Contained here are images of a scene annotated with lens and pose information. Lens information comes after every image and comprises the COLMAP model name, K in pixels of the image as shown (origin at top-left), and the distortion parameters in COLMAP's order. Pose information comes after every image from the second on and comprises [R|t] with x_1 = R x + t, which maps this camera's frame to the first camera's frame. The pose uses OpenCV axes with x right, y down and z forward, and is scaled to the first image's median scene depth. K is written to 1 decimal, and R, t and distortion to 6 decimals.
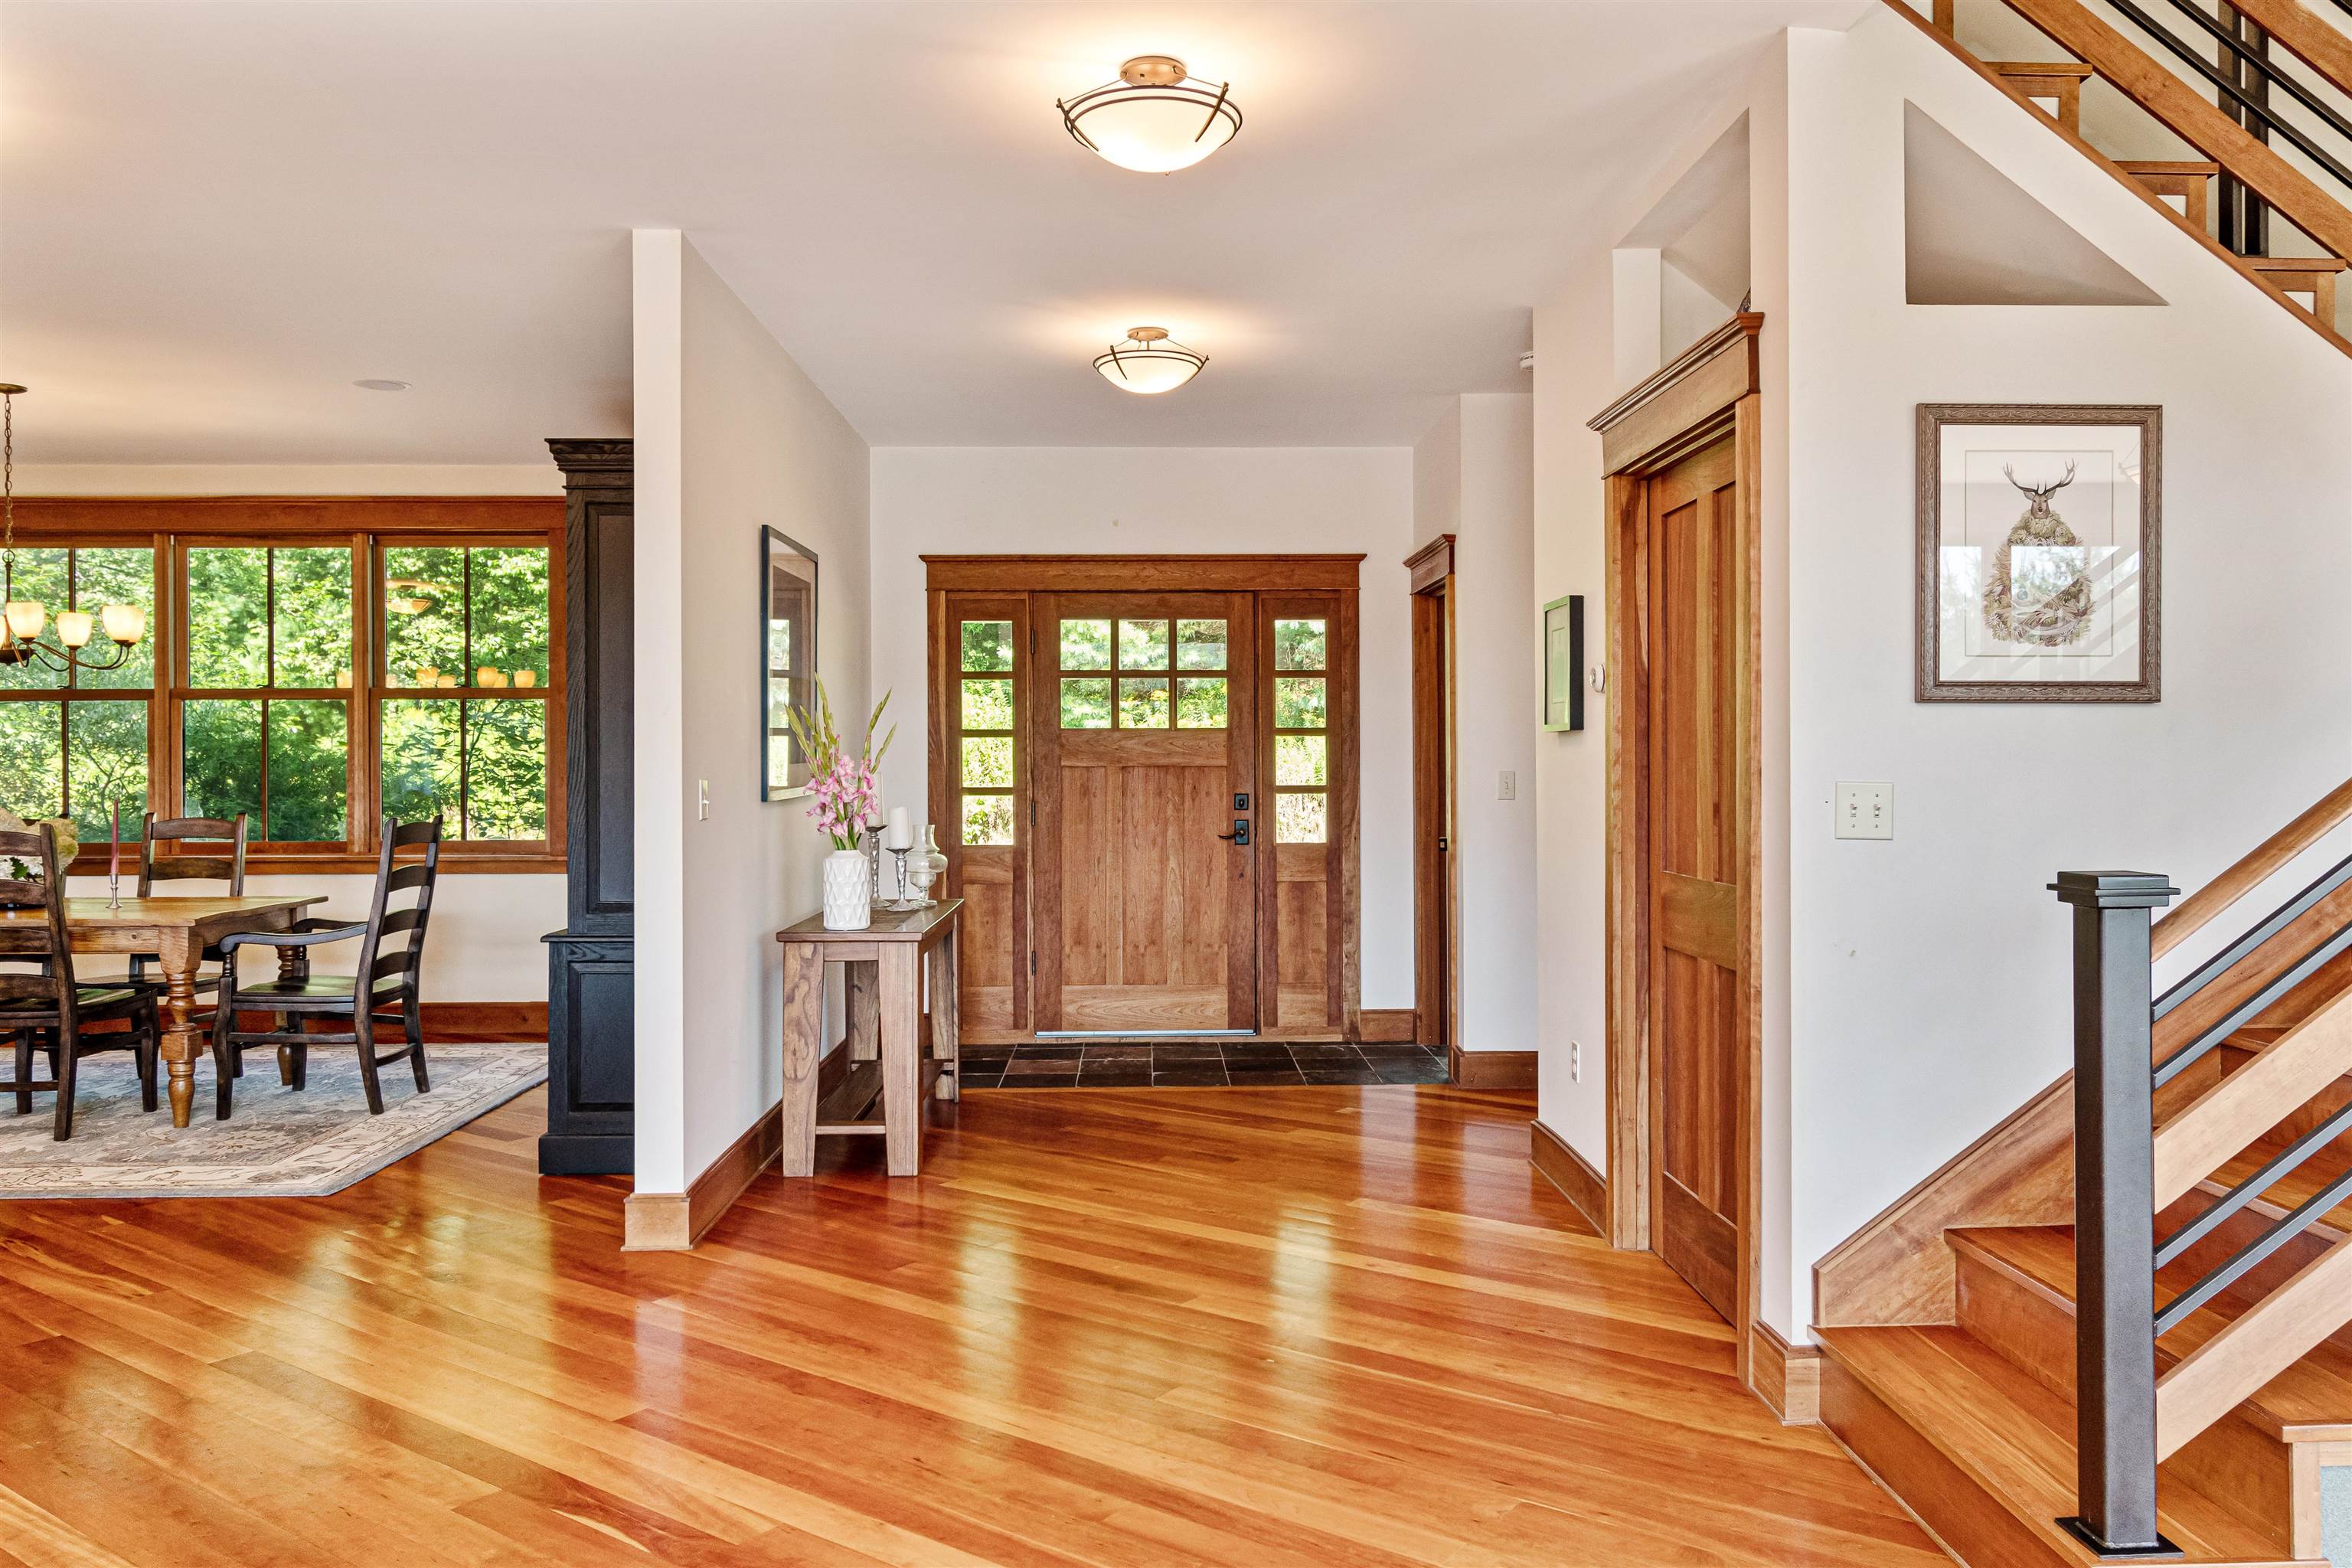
lens RADIAL K [[1795.4, 0, 1175.8], [0, 1795.4, 786.8], [0, 0, 1]] dist [0.001962, 0.000516]
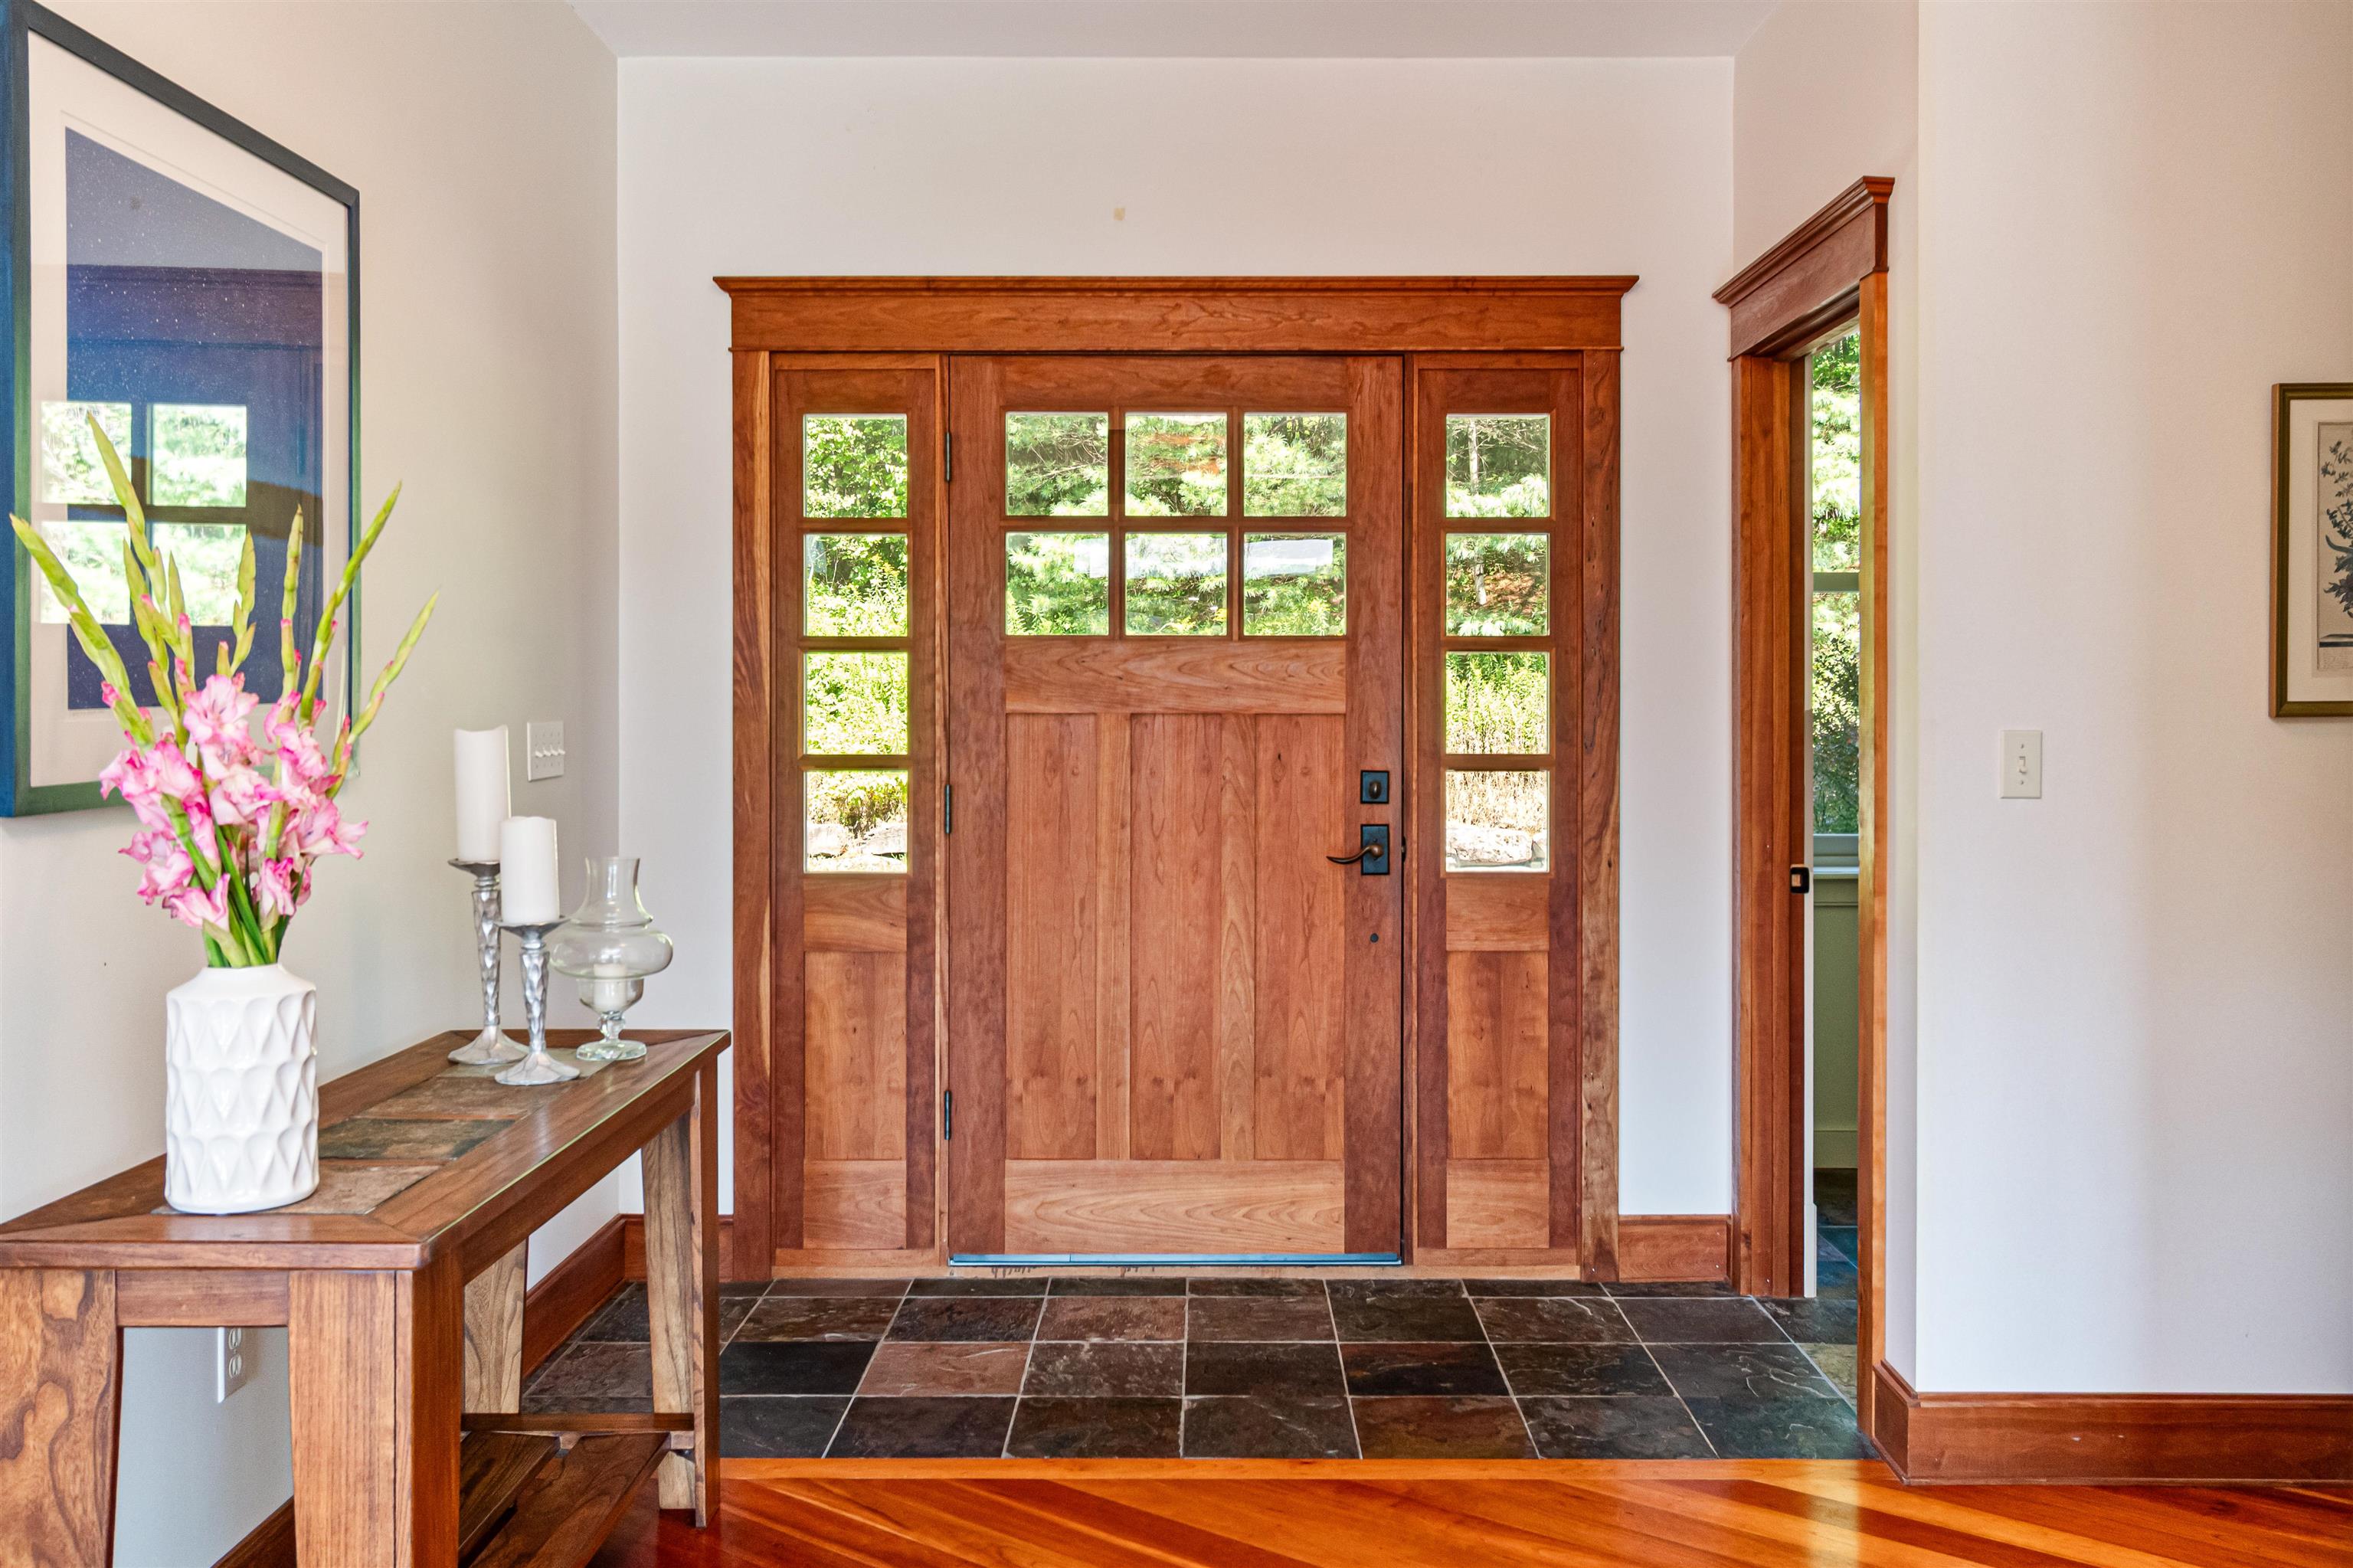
lens RADIAL K [[2018.5, 0, 1170.3], [0, 2018.5, 761.4], [0, 0, 1]] dist [0.010151, 0.002465]
pose [[0.999102, 0.005740, -0.041980, 0.004052], [-0.005056, 0.999853, 0.016362, -0.007328], [0.042068, -0.016135, 0.998984, 0.452287]]
